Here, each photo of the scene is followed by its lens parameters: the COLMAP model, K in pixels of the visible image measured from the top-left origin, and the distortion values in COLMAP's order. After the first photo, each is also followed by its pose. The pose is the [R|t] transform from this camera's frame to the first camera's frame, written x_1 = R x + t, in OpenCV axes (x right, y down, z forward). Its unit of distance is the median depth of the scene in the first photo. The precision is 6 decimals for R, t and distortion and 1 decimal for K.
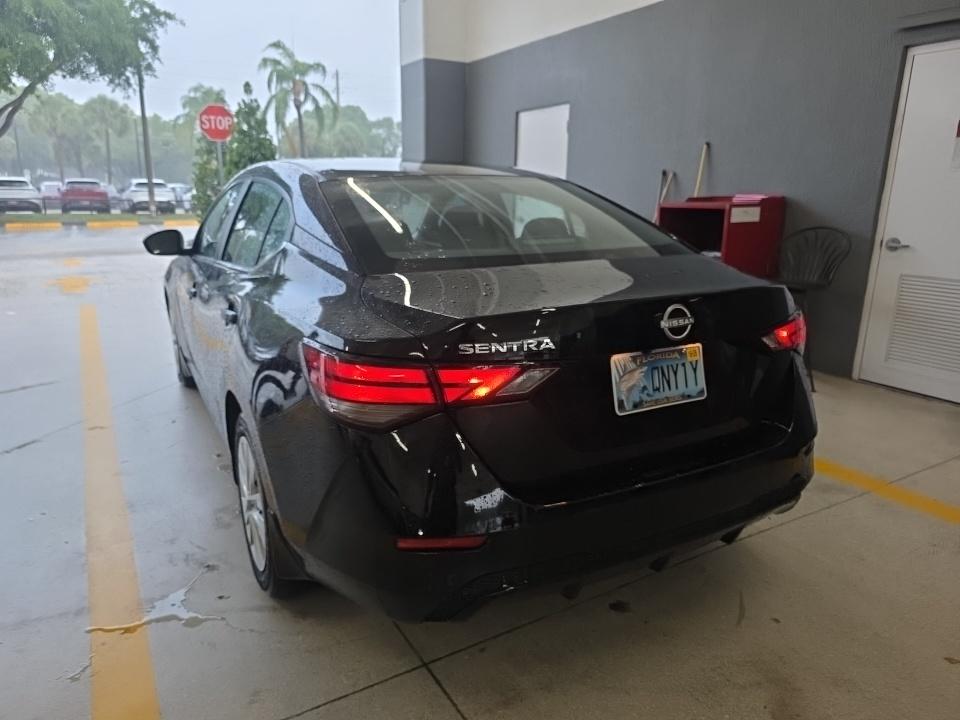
lens RADIAL K [[644.5, 0, 473.0], [0, 644.5, 362.9], [0, 0, 1]] dist [0.048886, -0.036520]
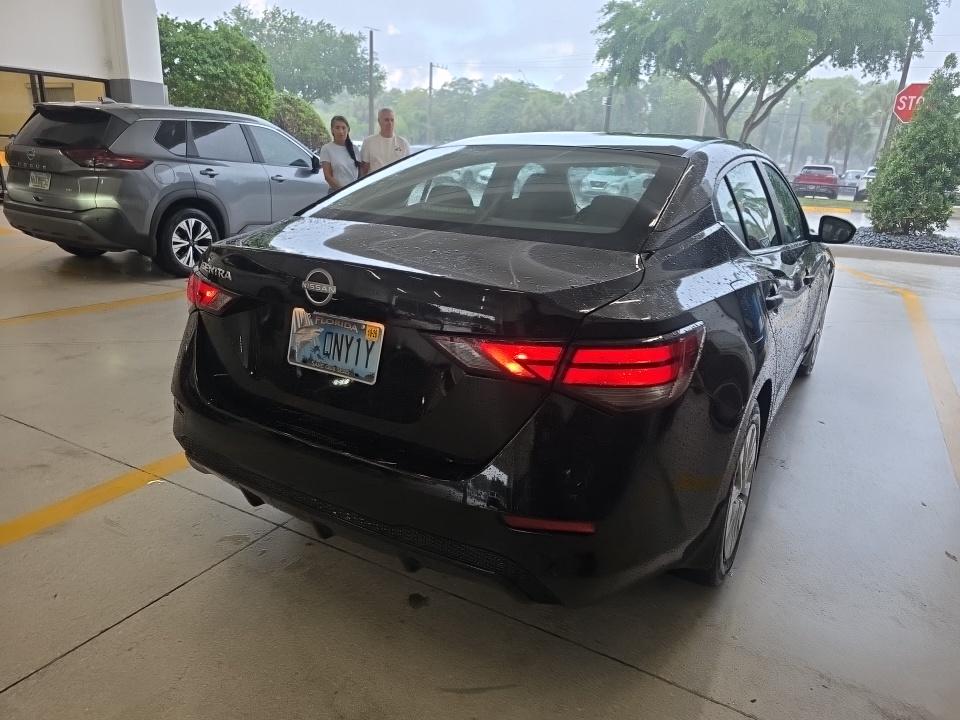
lens RADIAL K [[644.5, 0, 480.9], [0, 644.5, 362.2], [0, 0, 1]] dist [0.048886, -0.036520]
pose [[0.522818, 0.274480, -0.807045, 0.937888], [-0.262660, 0.952550, 0.153811, -0.125583], [0.810969, 0.131563, 0.570105, 0.484611]]
